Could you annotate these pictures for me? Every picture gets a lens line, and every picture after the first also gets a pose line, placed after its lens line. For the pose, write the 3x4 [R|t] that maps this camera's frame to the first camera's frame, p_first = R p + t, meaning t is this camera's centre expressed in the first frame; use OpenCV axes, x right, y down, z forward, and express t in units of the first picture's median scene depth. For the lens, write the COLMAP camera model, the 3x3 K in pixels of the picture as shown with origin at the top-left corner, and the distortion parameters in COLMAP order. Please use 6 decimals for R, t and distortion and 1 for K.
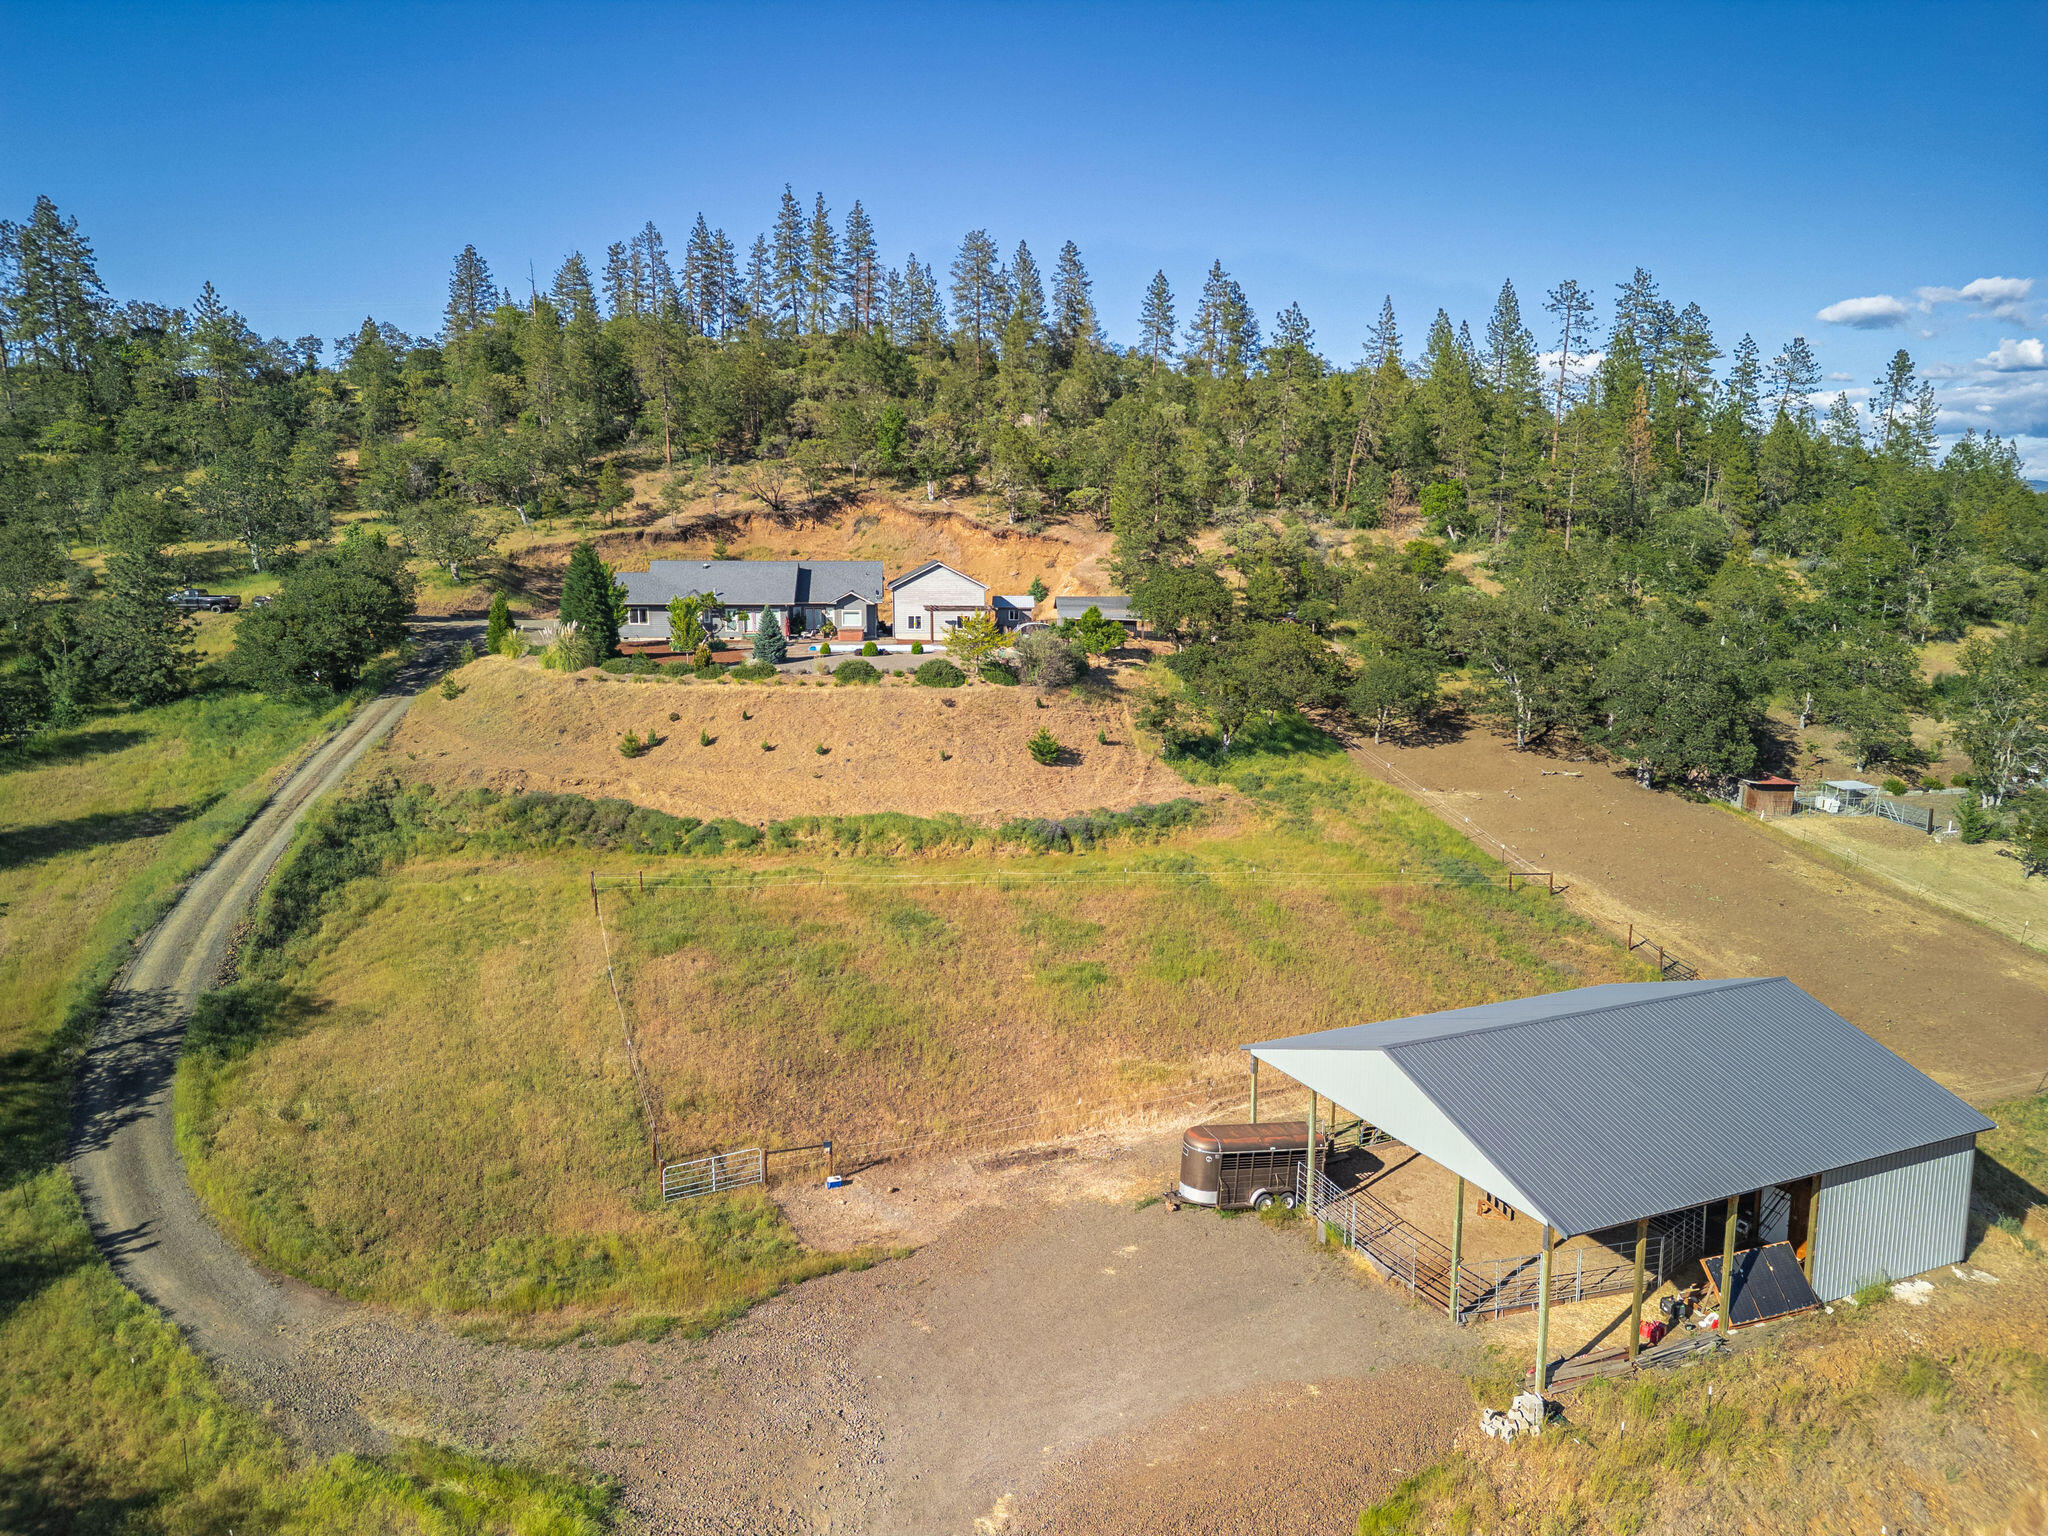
lens RADIAL K [[1427.9, 0, 1023.0], [0, 1427.9, 765.9], [0, 0, 1]] dist [0.102925, -0.120886]
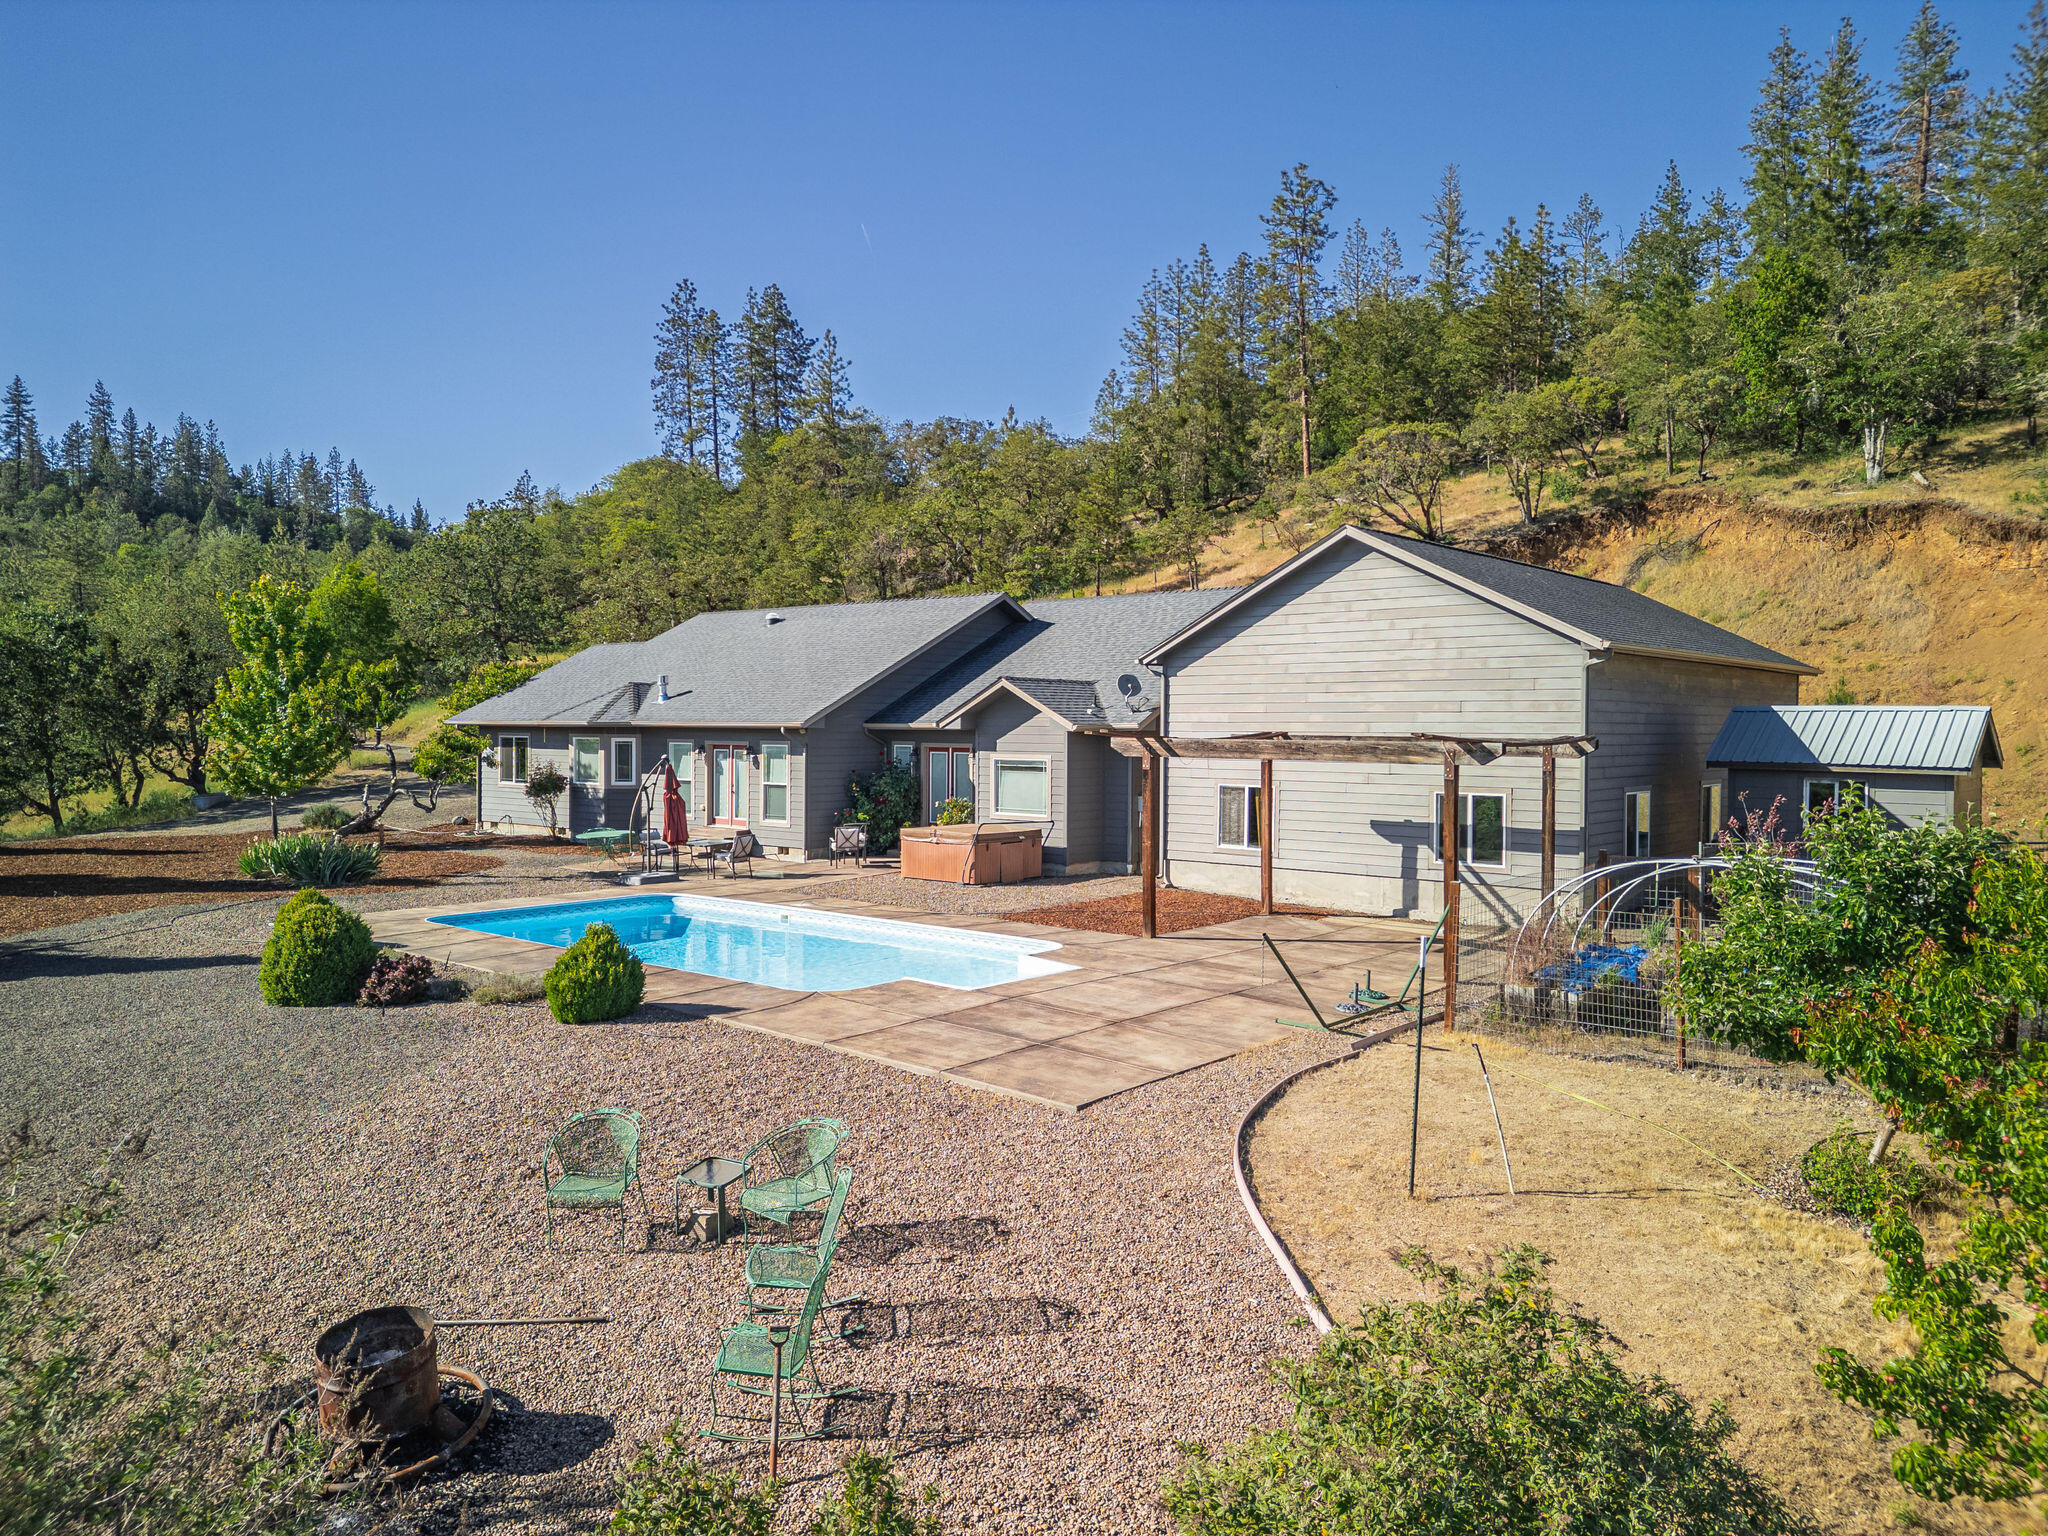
lens RADIAL K [[1429.7, 0, 1023.6], [0, 1429.7, 765.8], [0, 0, 1]] dist [0.078212, -0.081050]
pose [[0.705552, 0.022319, -0.708307, 0.061994], [-0.117133, 0.989429, -0.085501, -0.099748], [0.698911, 0.143291, 0.700707, 0.960045]]
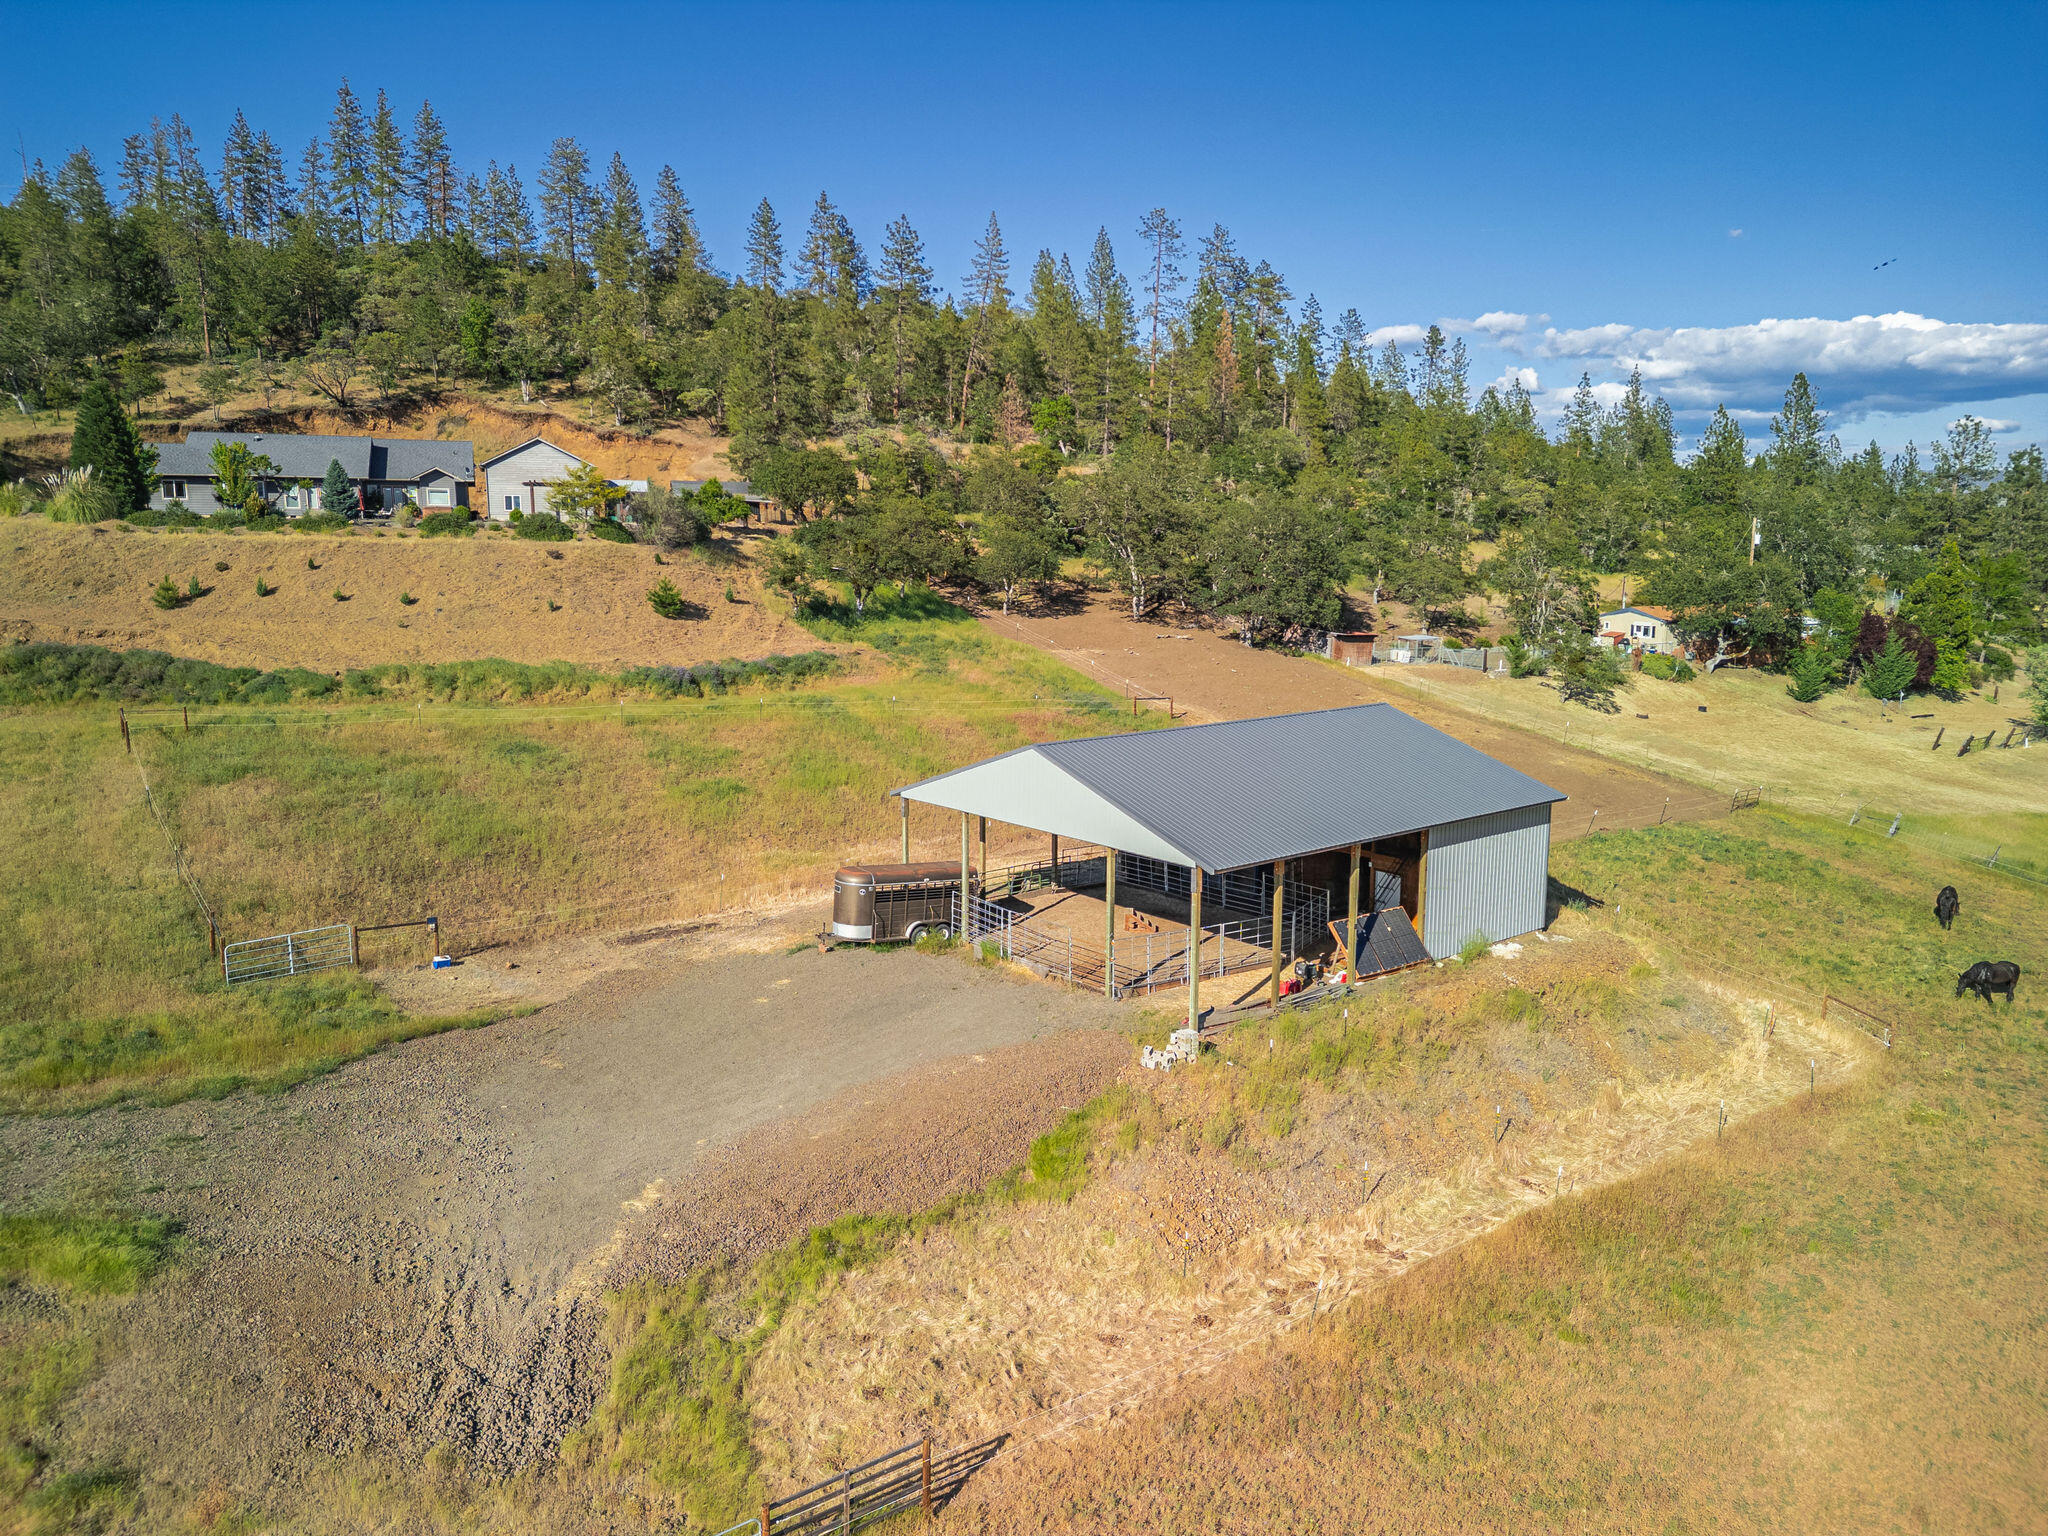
lens RADIAL K [[1429.8, 0, 1024.0], [0, 1429.8, 768.0], [0, 0, 1]] dist [0.080103, -0.084048]
pose [[0.965860, -0.040828, 0.255826, -0.003692], [0.040623, 0.999156, 0.006088, 0.089920], [-0.255859, 0.004512, 0.966704, 0.022363]]
